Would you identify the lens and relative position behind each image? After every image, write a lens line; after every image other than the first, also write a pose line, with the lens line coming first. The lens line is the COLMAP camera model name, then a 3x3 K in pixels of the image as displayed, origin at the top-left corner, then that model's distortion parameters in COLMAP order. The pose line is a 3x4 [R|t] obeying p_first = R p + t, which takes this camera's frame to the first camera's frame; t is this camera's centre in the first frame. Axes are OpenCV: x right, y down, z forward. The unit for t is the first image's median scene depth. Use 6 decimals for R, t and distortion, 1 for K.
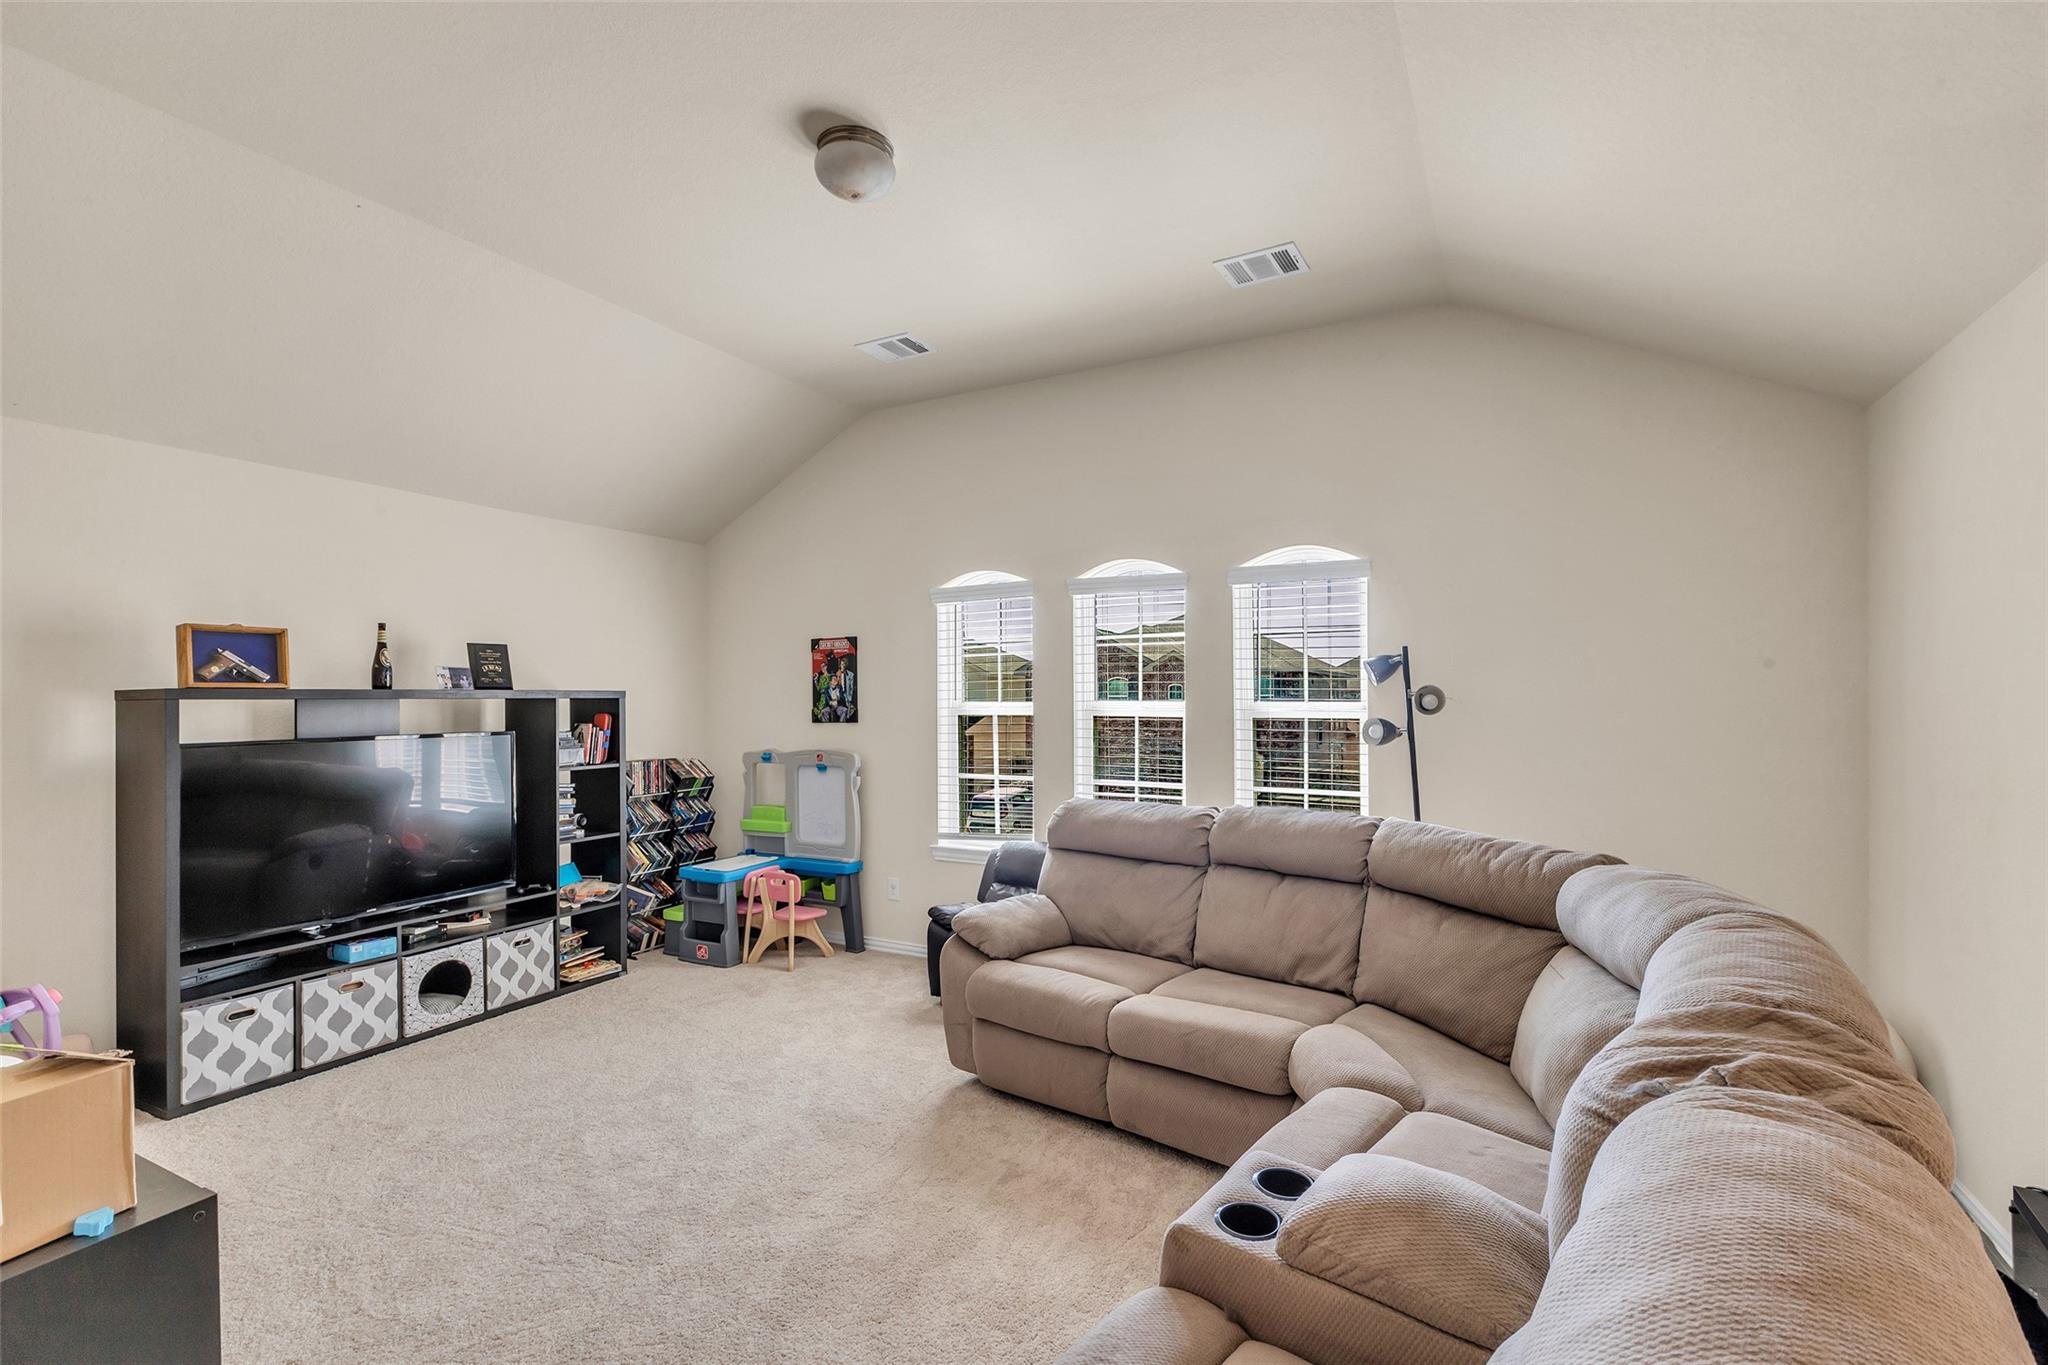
lens RADIAL K [[919.6, 0, 1018.2], [0, 919.6, 693.5], [0, 0, 1]] dist [0.003354, -0.001032]
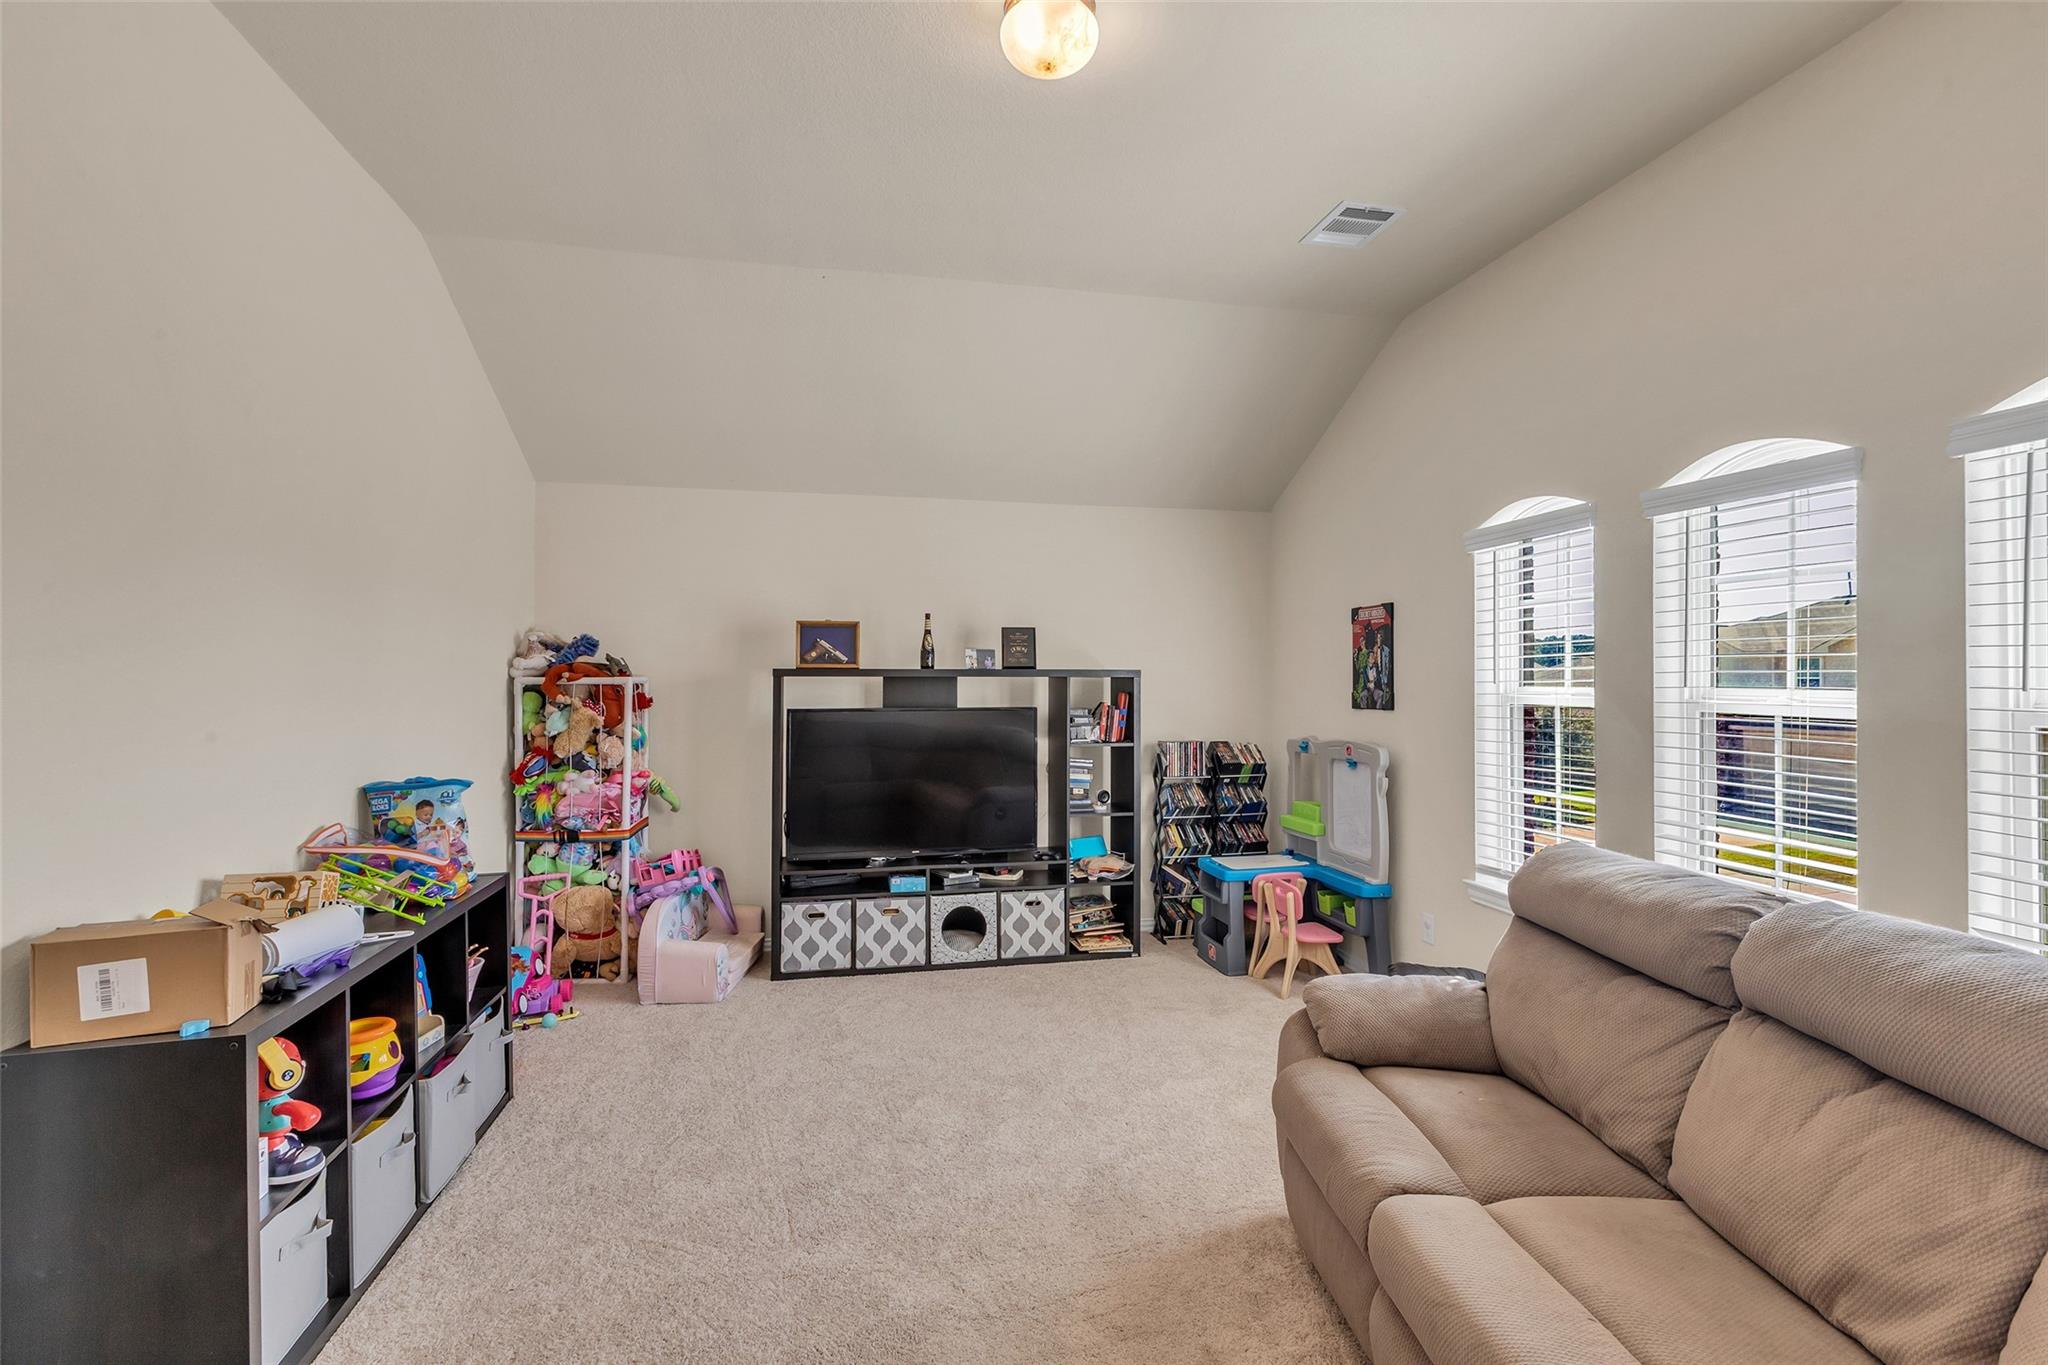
lens RADIAL K [[919.6, 0, 1022.9], [0, 919.6, 669.9], [0, 0, 1]] dist [0.003354, -0.001032]
pose [[0.647961, 0.000293, -0.761674, 0.270418], [-0.003283, 0.999992, -0.002409, -0.000538], [0.761667, 0.004062, 0.647956, 0.285667]]
